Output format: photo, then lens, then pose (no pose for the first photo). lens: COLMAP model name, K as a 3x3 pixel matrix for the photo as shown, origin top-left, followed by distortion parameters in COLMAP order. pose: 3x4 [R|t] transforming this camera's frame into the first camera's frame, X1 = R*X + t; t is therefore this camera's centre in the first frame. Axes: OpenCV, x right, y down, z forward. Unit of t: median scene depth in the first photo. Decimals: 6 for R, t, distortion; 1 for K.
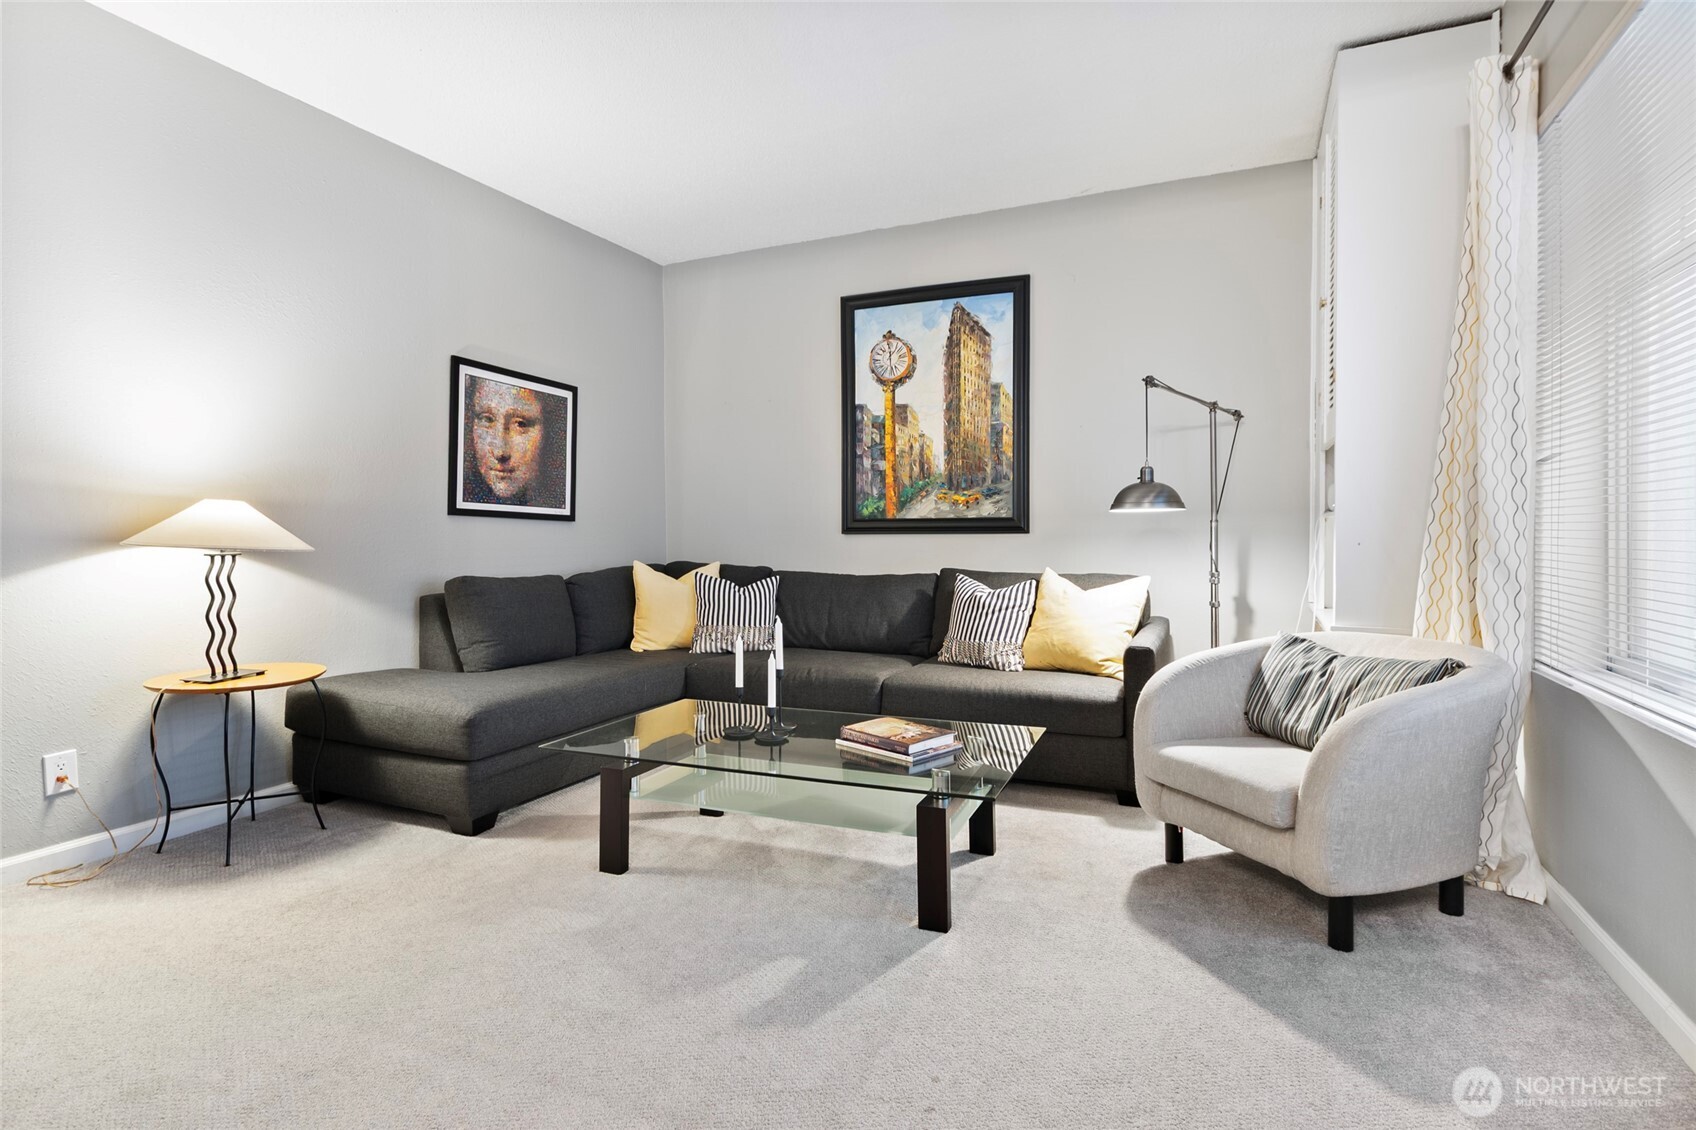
lens RADIAL K [[848.0, 0, 849.5], [0, 848.0, 537.8], [0, 0, 1]] dist [0.001157, -0.000229]
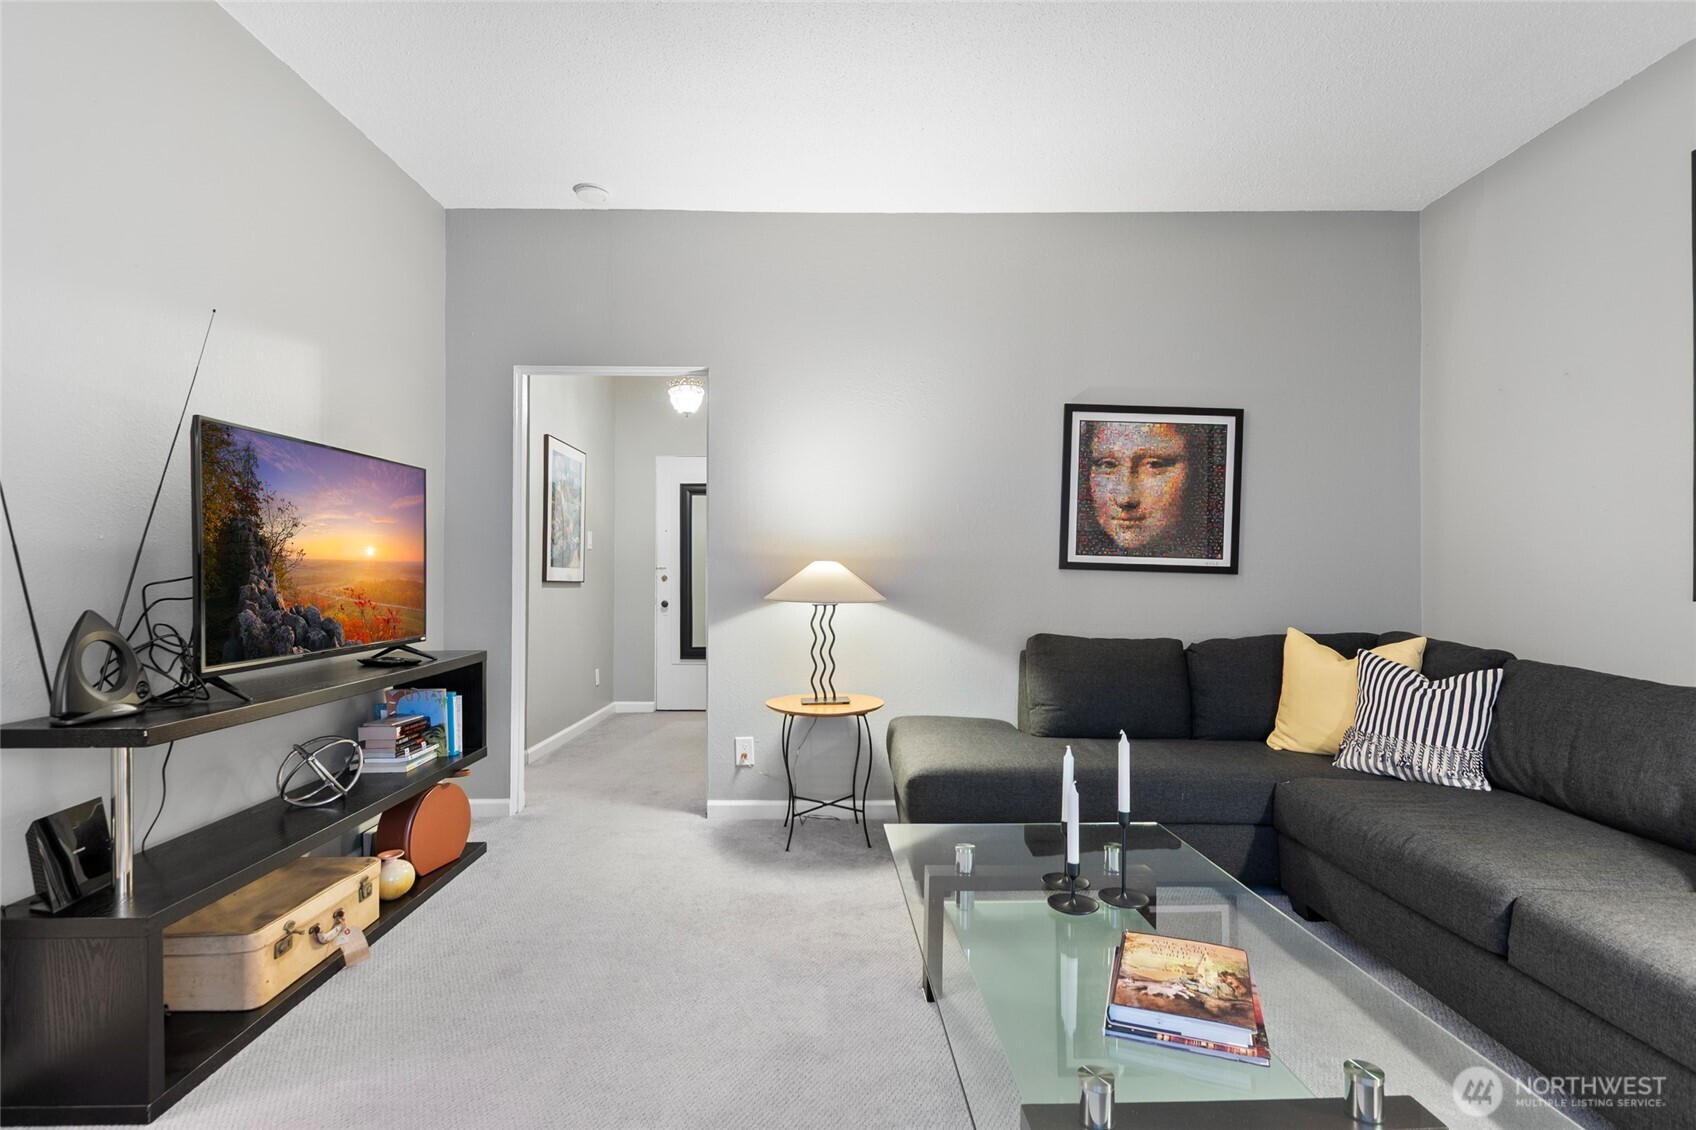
lens RADIAL K [[848.4, 0, 848.0], [0, 848.4, 565.0], [0, 0, 1]] dist [-0.000594, -0.000829]
pose [[0.411943, -0.000878, -0.911209, 0.293864], [-0.010225, 0.999932, -0.005586, -0.022087], [0.911152, 0.011618, 0.411906, 0.357092]]
